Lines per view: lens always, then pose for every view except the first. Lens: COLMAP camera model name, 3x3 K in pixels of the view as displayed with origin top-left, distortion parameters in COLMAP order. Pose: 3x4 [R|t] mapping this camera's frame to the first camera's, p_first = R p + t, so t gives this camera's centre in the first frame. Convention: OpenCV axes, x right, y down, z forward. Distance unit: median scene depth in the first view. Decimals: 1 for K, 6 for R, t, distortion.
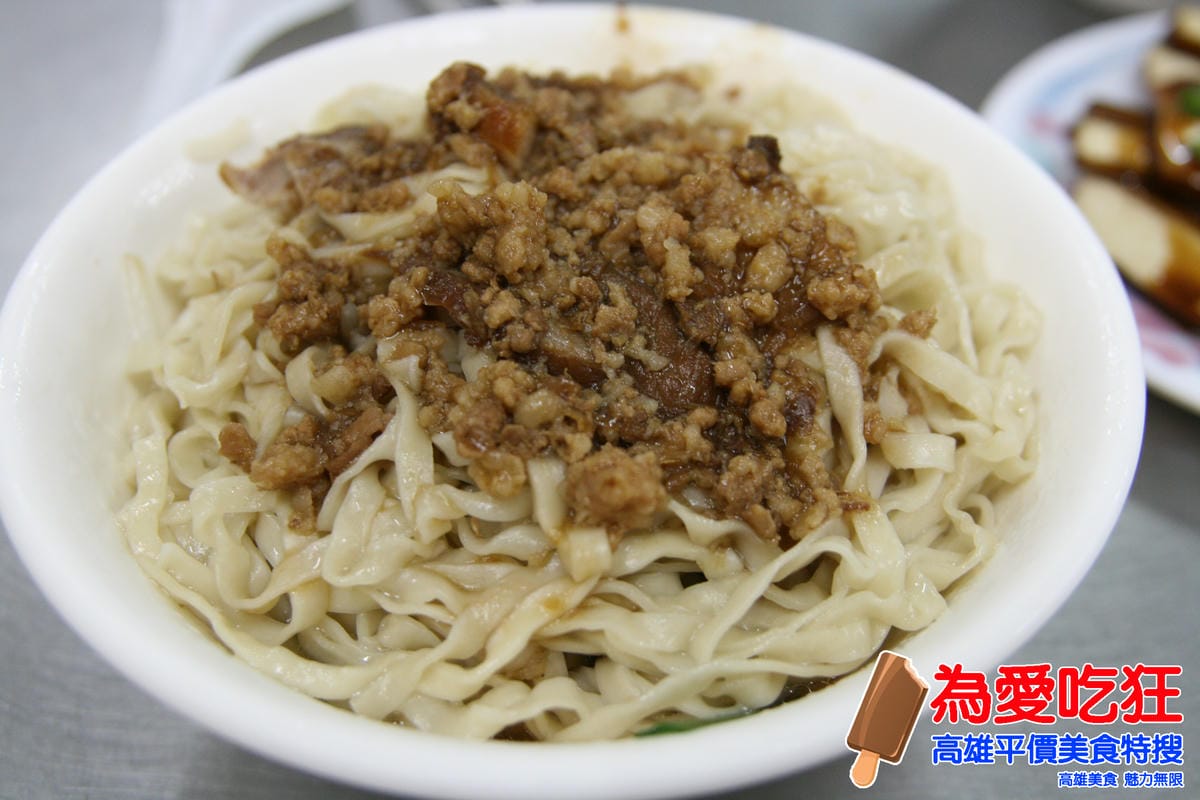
lens RADIAL K [[1693.4, 0, 599.5], [0, 1693.4, 400.6], [0, 0, 1]] dist [-0.051100, 0.000000]
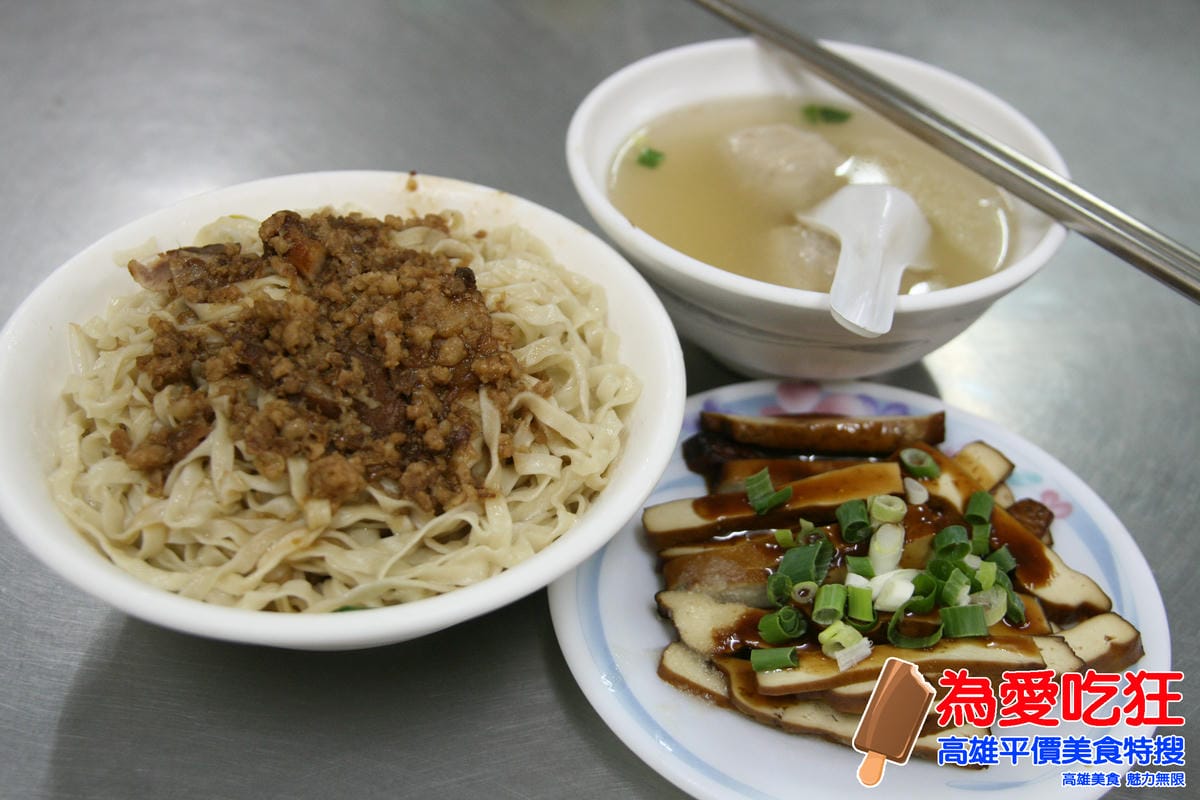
lens RADIAL K [[1558.4, 0, 600.7], [0, 1558.4, 400.5], [0, 0, 1]] dist [0.021258, 0.000000]
pose [[0.998239, 0.046073, 0.037370, 0.197160], [-0.045219, 0.998704, -0.023378, -0.000806], [-0.038398, 0.021647, 0.999028, -0.549702]]
